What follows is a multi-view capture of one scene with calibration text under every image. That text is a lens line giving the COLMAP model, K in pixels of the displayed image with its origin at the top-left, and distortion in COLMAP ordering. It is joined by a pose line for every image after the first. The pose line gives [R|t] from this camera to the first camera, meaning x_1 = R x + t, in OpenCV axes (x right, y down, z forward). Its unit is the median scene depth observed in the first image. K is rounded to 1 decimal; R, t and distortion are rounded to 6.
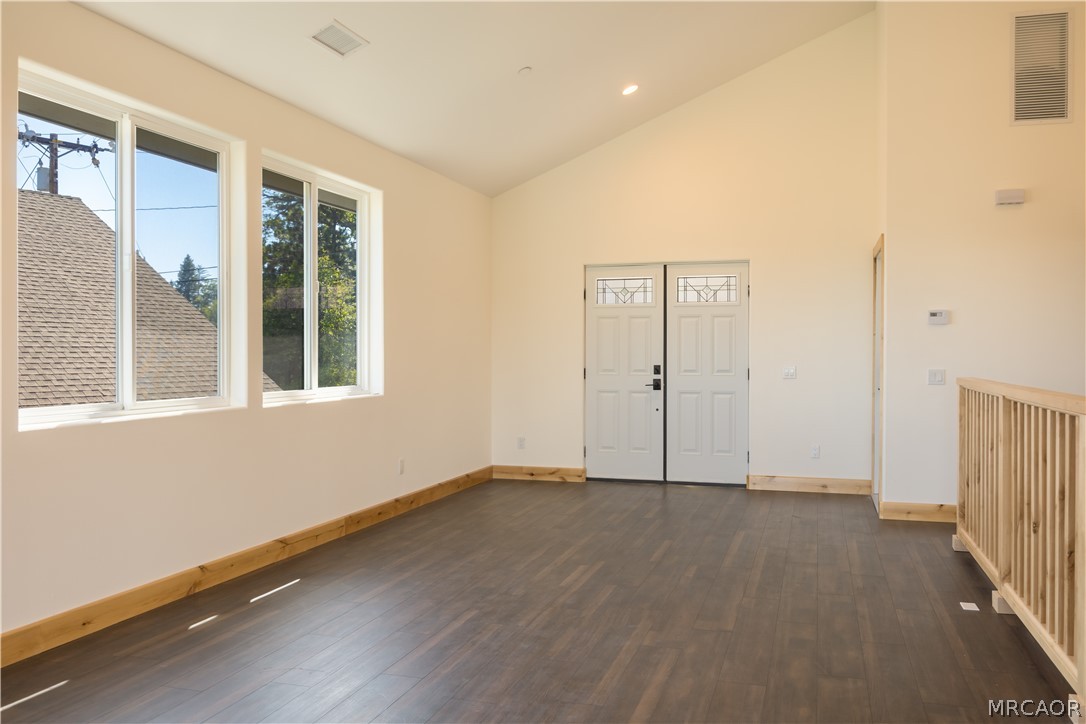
lens RADIAL K [[898.2, 0, 543.0], [0, 898.2, 362.0], [0, 0, 1]] dist [-0.000996, 0.003008]
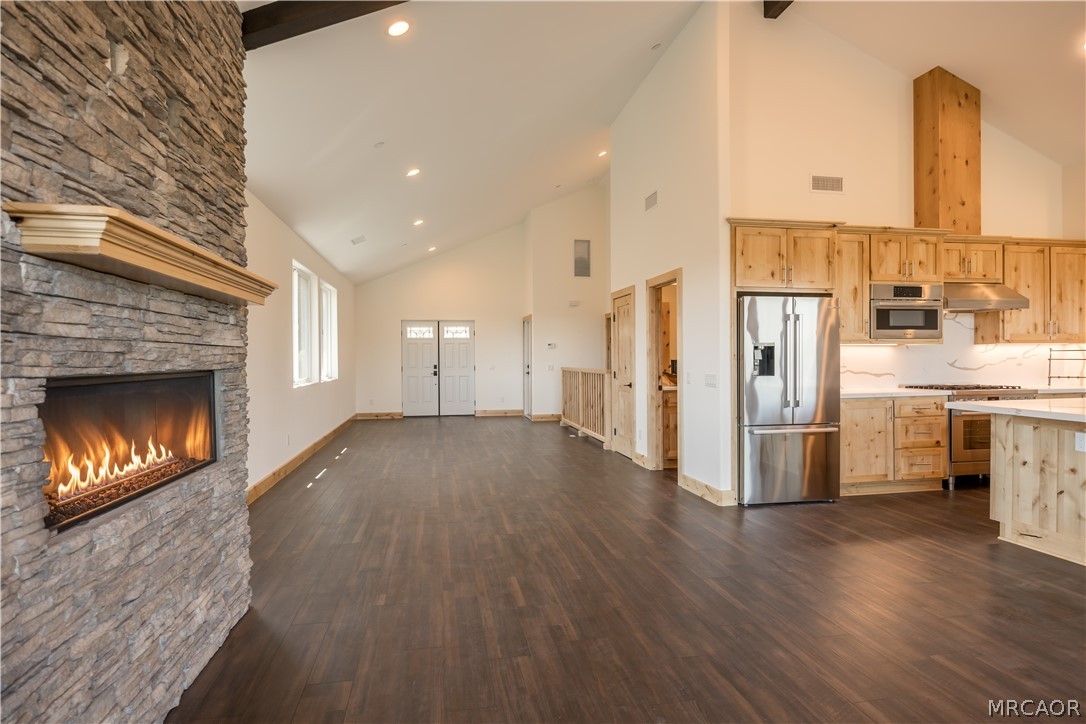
lens RADIAL K [[583.0, 0, 541.2], [0, 583.0, 363.8], [0, 0, 1]] dist [-0.002444, -0.001517]
pose [[0.886615, -0.010822, 0.462382, -0.406541], [0.011918, 0.999929, 0.000549, 0.004235], [-0.462355, 0.005024, 0.886680, -0.559086]]
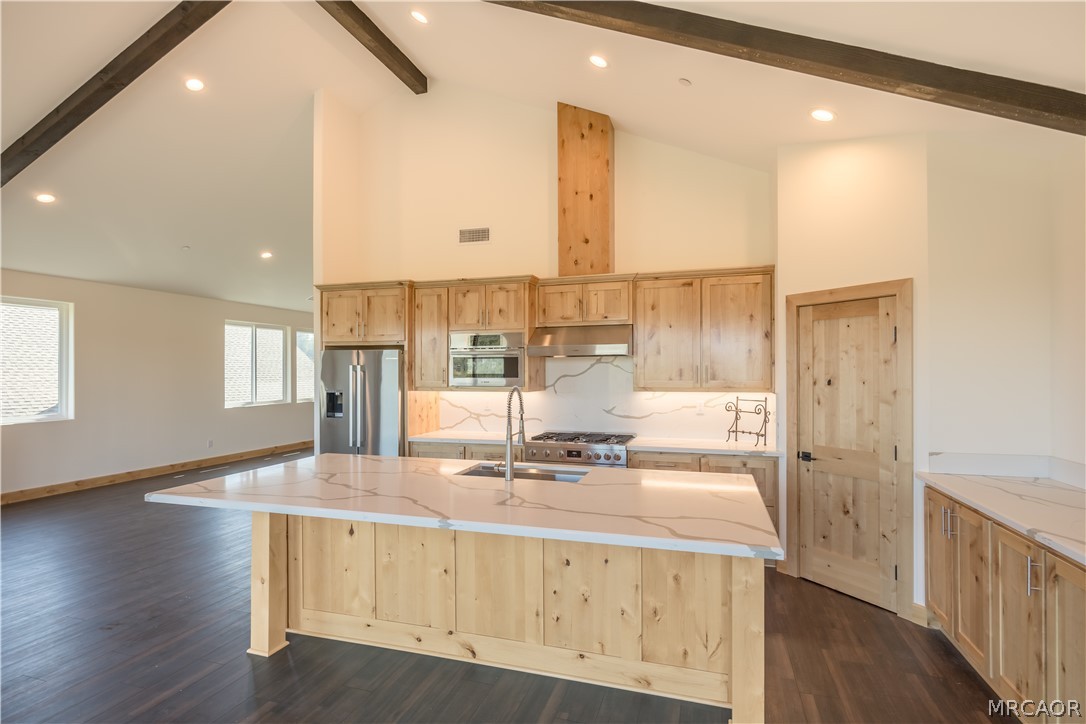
lens RADIAL K [[540.0, 0, 541.3], [0, 540.0, 372.6], [0, 0, 1]] dist [0.000635, -0.000221]
pose [[0.999978, -0.001178, -0.006455, 0.505421], [0.001130, 0.999972, -0.007416, -0.038225], [0.006464, 0.007409, 0.999952, -0.837890]]
